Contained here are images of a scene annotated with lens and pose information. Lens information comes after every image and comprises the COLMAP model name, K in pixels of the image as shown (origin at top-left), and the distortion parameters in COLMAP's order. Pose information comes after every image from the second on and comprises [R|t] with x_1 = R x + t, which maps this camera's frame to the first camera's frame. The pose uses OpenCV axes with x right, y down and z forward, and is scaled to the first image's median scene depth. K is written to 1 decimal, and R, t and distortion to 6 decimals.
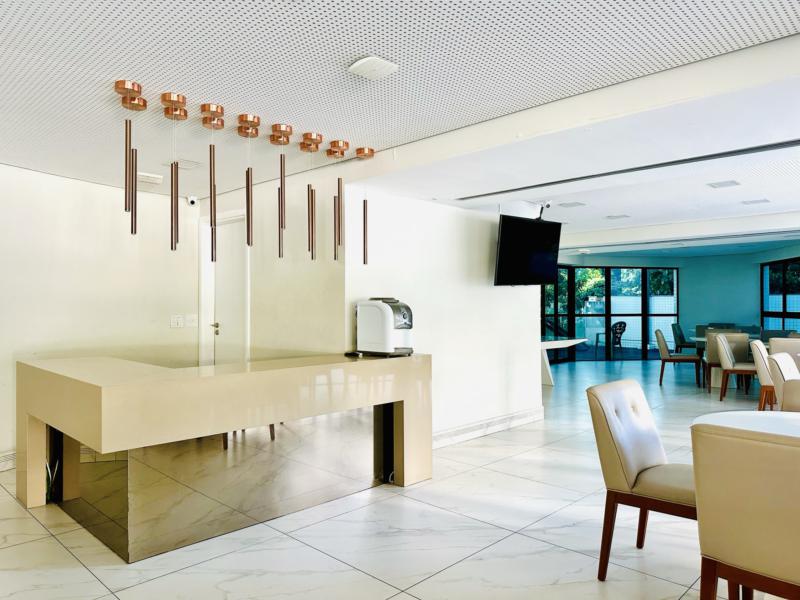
lens RADIAL K [[565.5, 0, 400.0], [0, 565.5, 300.0], [0, 0, 1]] dist [0.105655, -0.213332]
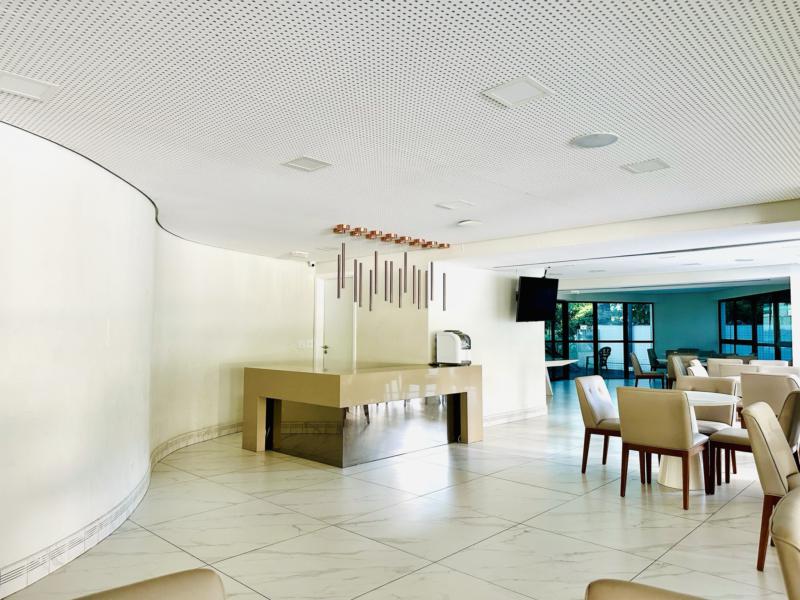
lens RADIAL K [[565.5, 0, 400.0], [0, 565.5, 300.0], [0, 0, 1]] dist [0.105655, -0.213332]
pose [[0.999932, 0.004791, 0.010607, -0.119286], [-0.004318, 0.999013, -0.044206, -0.011272], [-0.010808, 0.044157, 0.998966, -0.388585]]
